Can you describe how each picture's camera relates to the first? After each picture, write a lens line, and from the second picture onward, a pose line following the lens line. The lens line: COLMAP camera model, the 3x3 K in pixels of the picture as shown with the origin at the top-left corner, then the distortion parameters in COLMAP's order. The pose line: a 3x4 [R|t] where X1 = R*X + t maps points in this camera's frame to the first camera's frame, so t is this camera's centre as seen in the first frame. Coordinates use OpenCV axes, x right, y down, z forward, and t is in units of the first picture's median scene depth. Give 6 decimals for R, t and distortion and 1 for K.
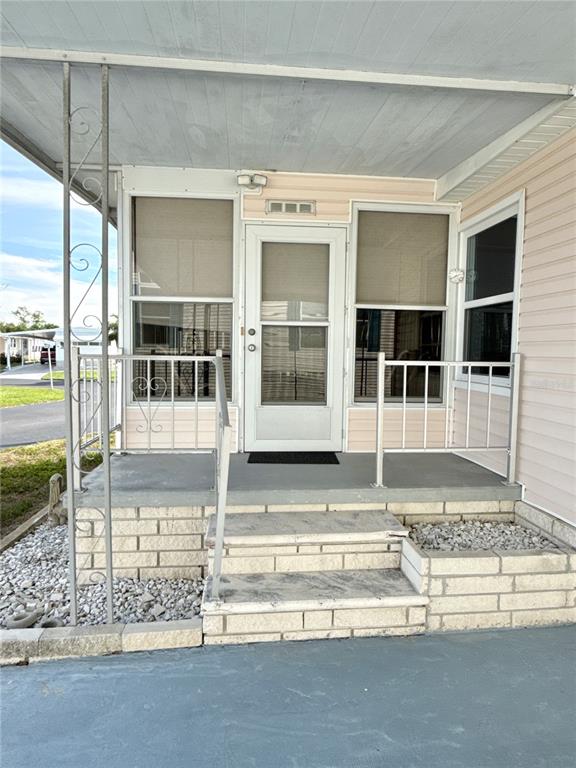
lens RADIAL K [[472.8, 0, 293.5], [0, 472.8, 383.2], [0, 0, 1]] dist [-0.001567, 0.003483]
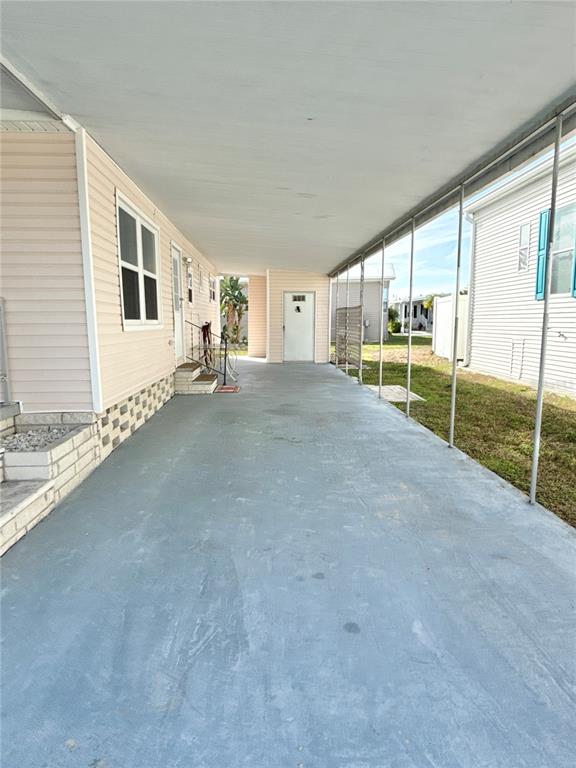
lens RADIAL K [[472.8, 0, 287.9], [0, 472.8, 381.8], [0, 0, 1]] dist [-0.001567, 0.003483]
pose [[0.056236, -0.147067, 0.987527, -0.782292], [0.074334, 0.986963, 0.142750, 0.037197], [-0.995647, 0.065379, 0.066435, 0.204510]]
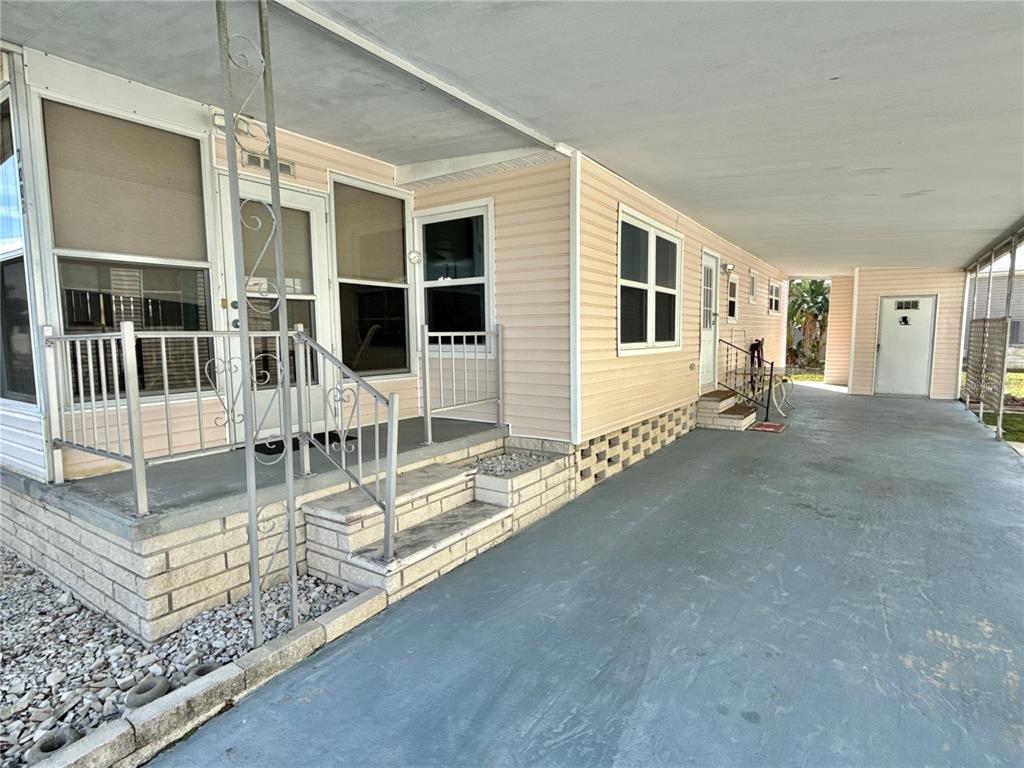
lens RADIAL K [[538.6, 0, 512.6], [0, 538.6, 380.2], [0, 0, 1]] dist [0.002390, -0.000378]
pose [[0.648386, -0.089288, 0.756058, -0.686539], [0.073972, 0.995788, 0.054162, 0.012739], [-0.757710, 0.020809, 0.652260, 0.007799]]
